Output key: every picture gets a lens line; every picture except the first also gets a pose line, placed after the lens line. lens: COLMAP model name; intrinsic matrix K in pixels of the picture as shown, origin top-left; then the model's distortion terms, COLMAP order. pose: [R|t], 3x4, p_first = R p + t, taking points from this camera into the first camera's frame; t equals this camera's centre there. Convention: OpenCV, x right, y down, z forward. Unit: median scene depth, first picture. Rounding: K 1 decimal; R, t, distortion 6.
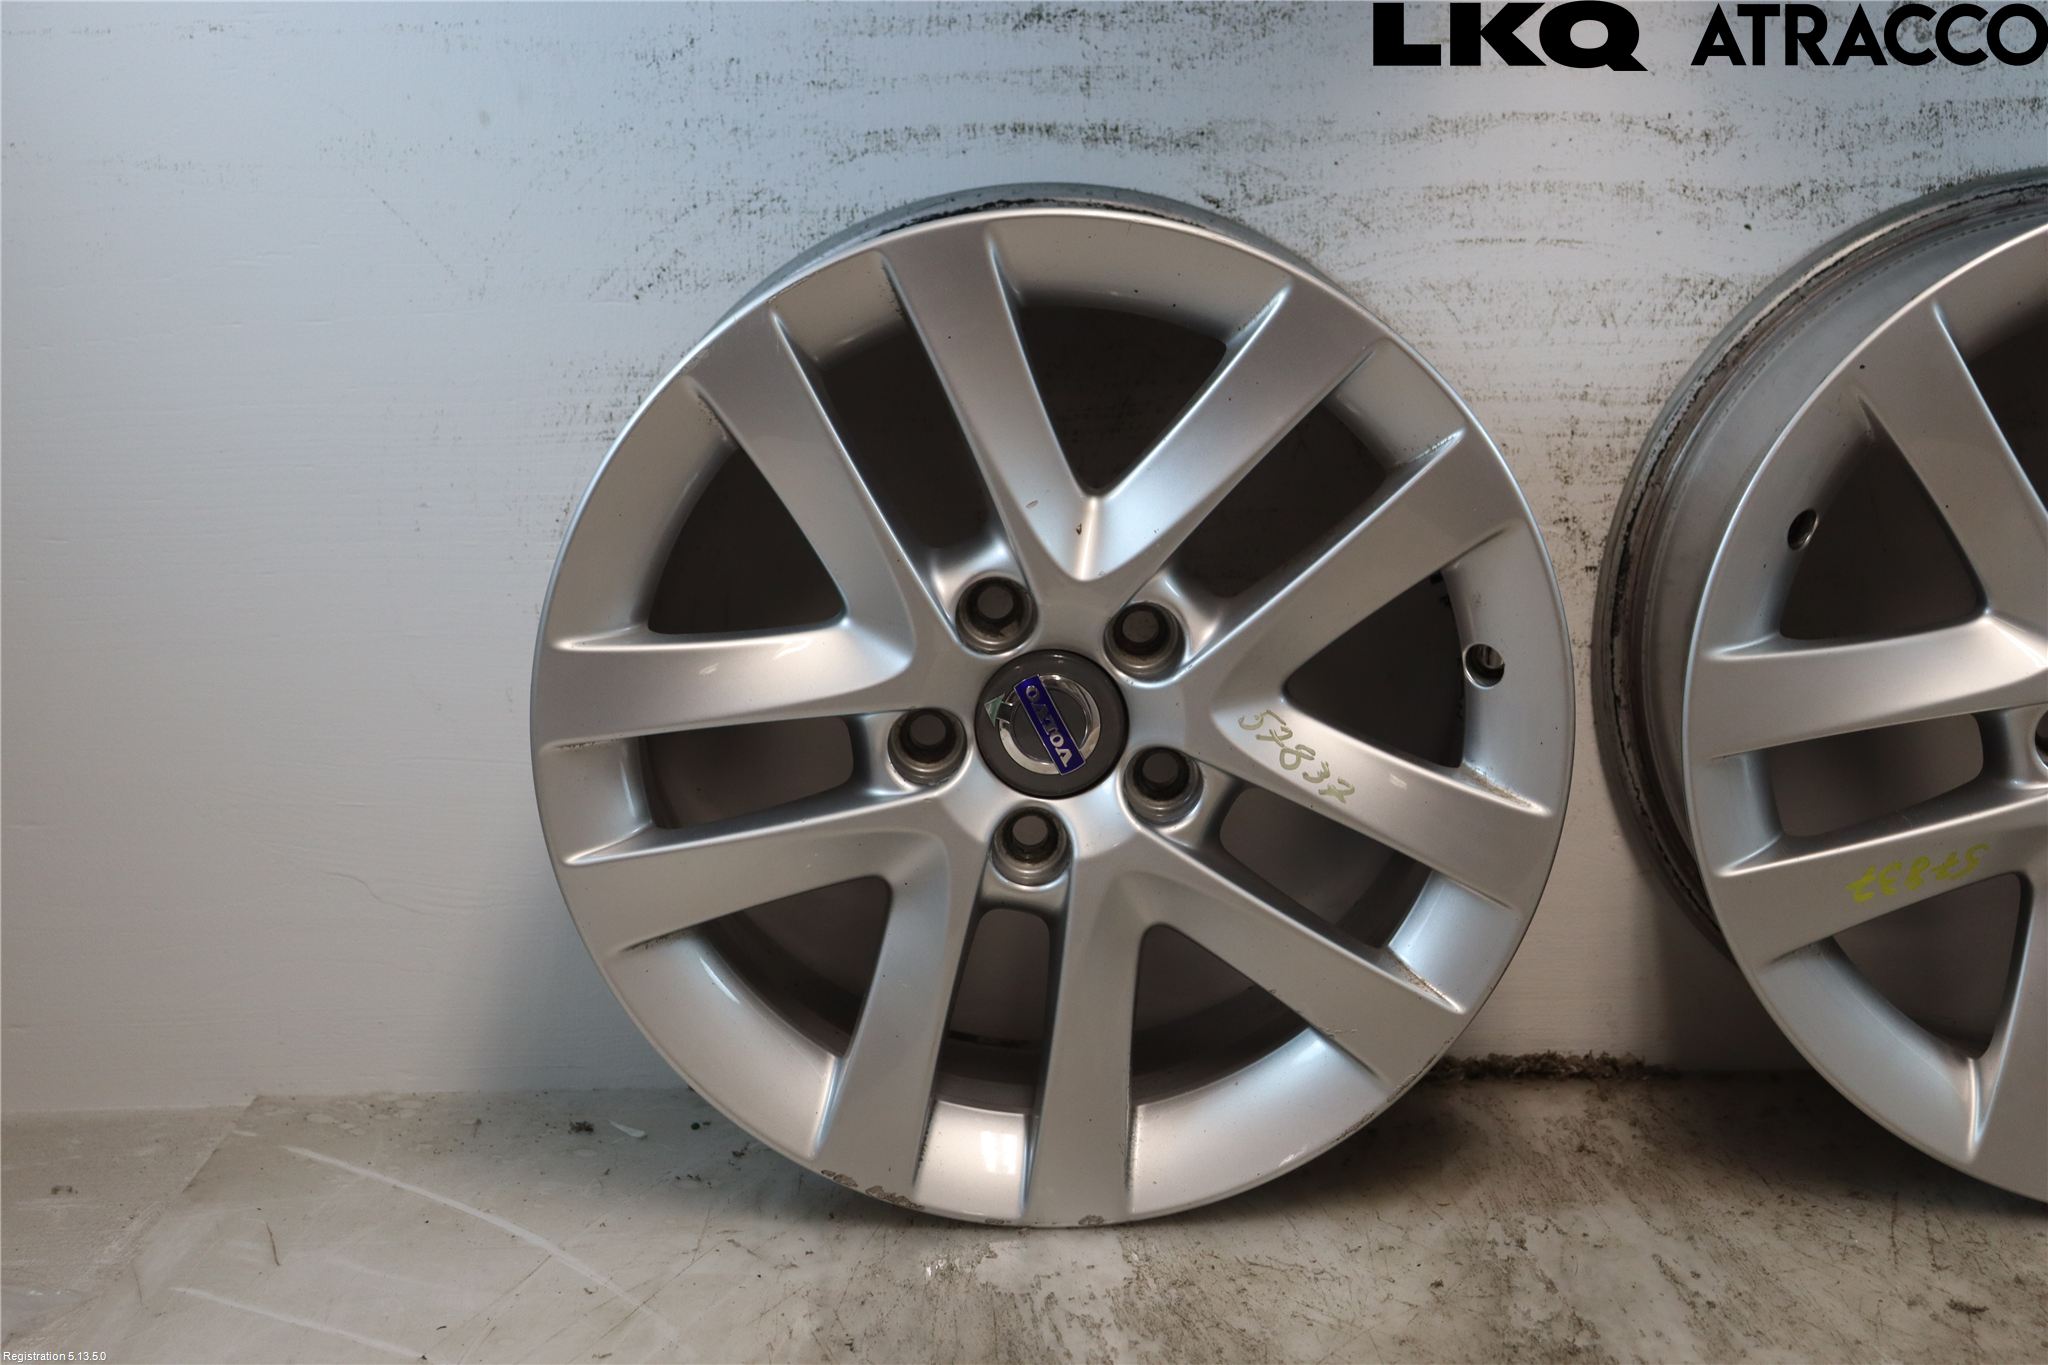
lens RADIAL K [[3279.6, 0, 1028.0], [0, 3279.6, 727.7], [0, 0, 1]] dist [0.058386, 0.528338]
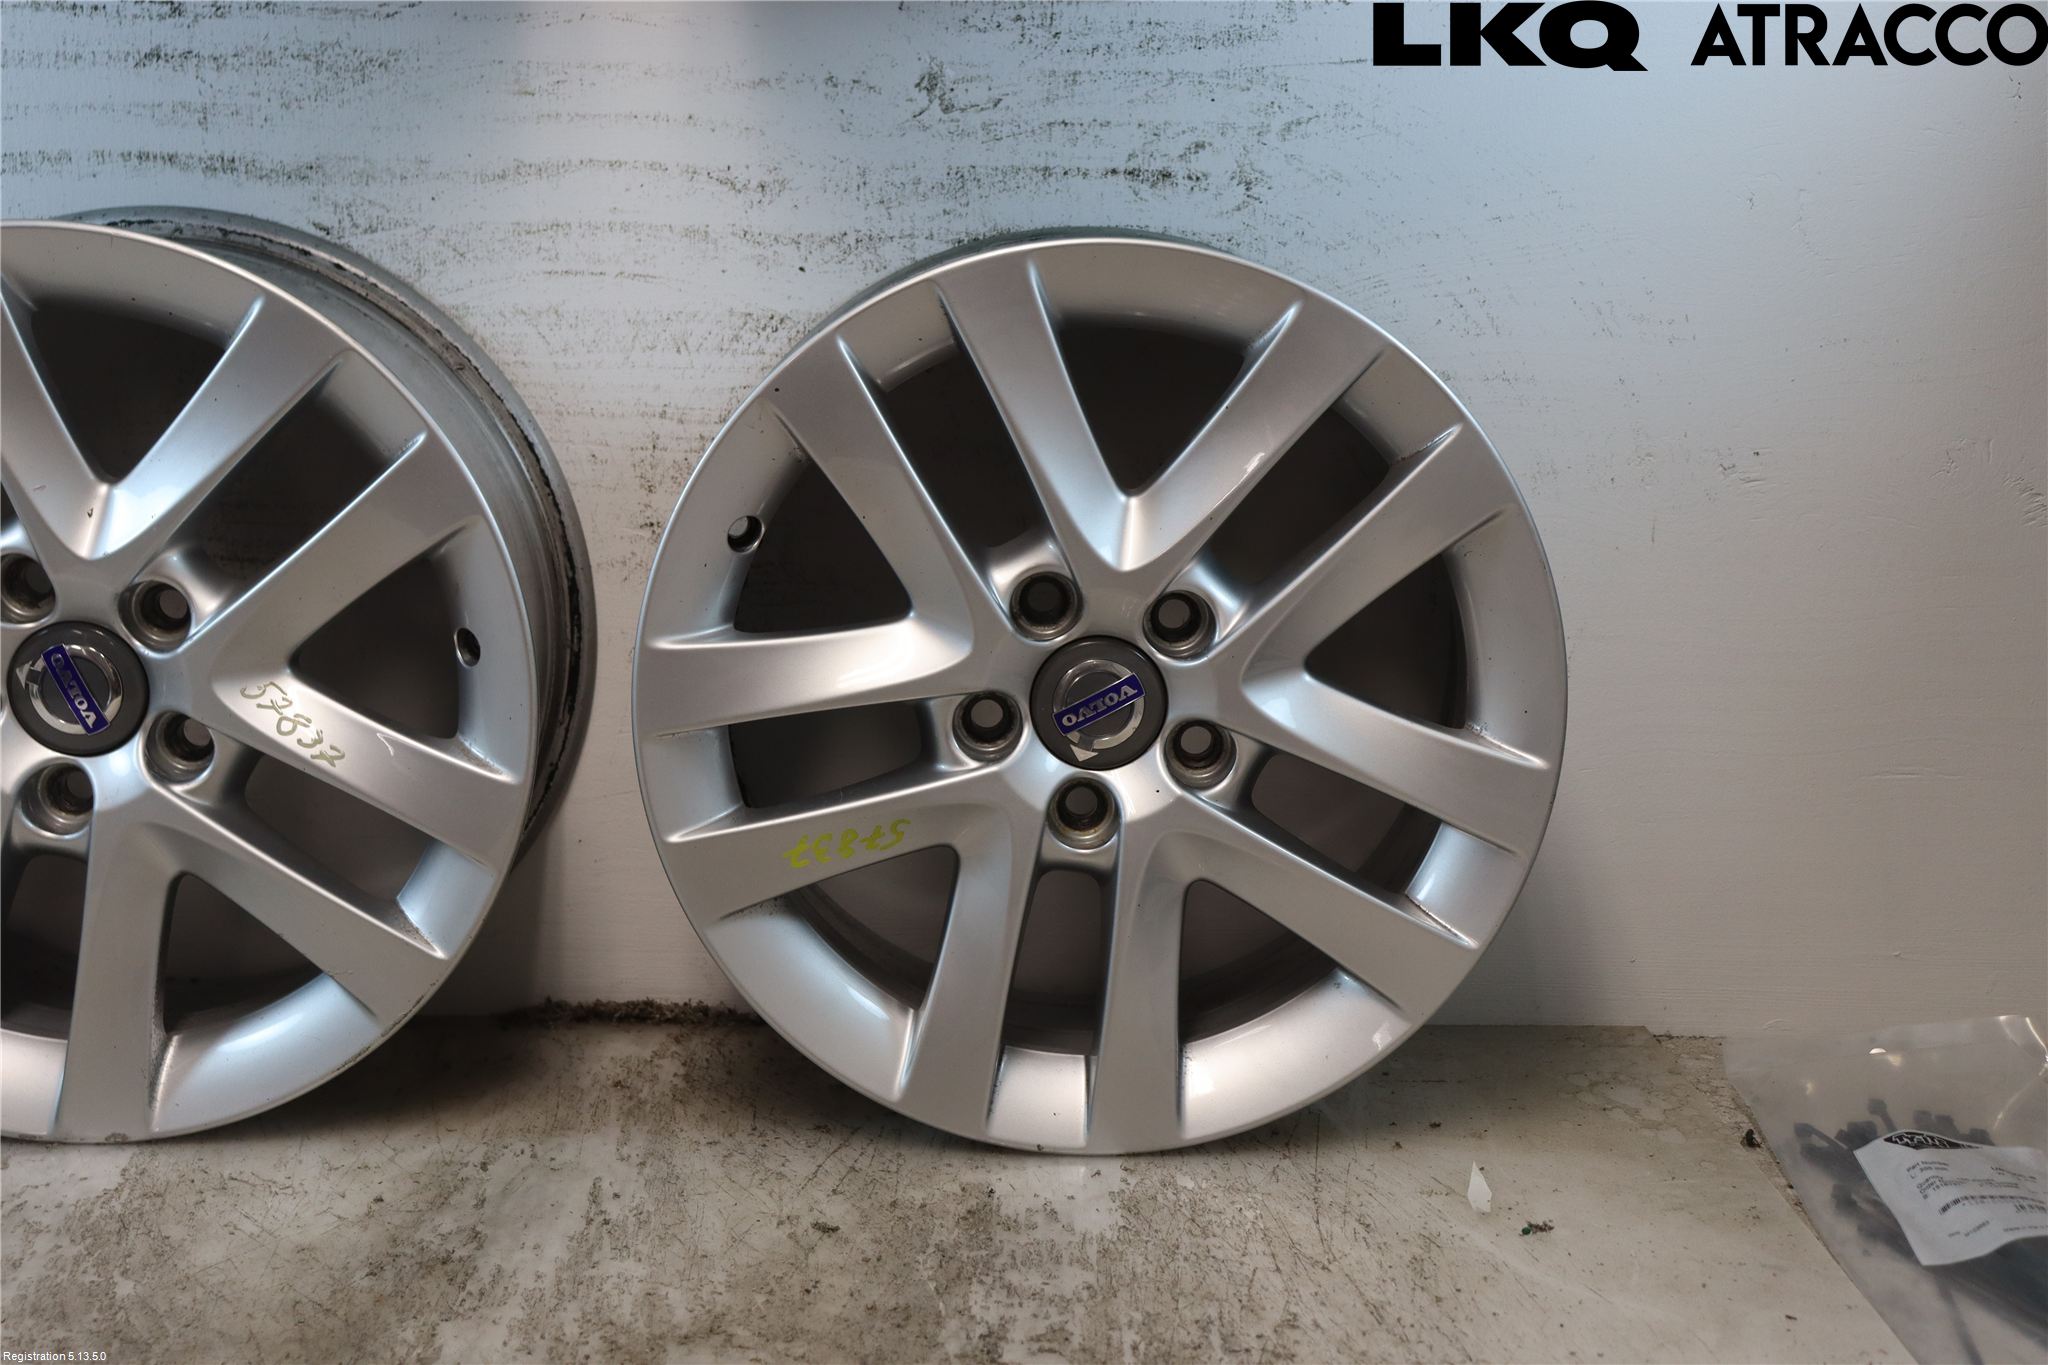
lens RADIAL K [[2842.6, 0, 1022.5], [0, 2842.6, 735.9], [0, 0, 1]] dist [-0.003119, 0.299045]
pose [[0.999505, 0.027625, 0.015038, 0.284664], [-0.027631, 0.999618, 0.000143, 0.005307], [-0.015028, -0.000558, 0.999887, 0.029009]]
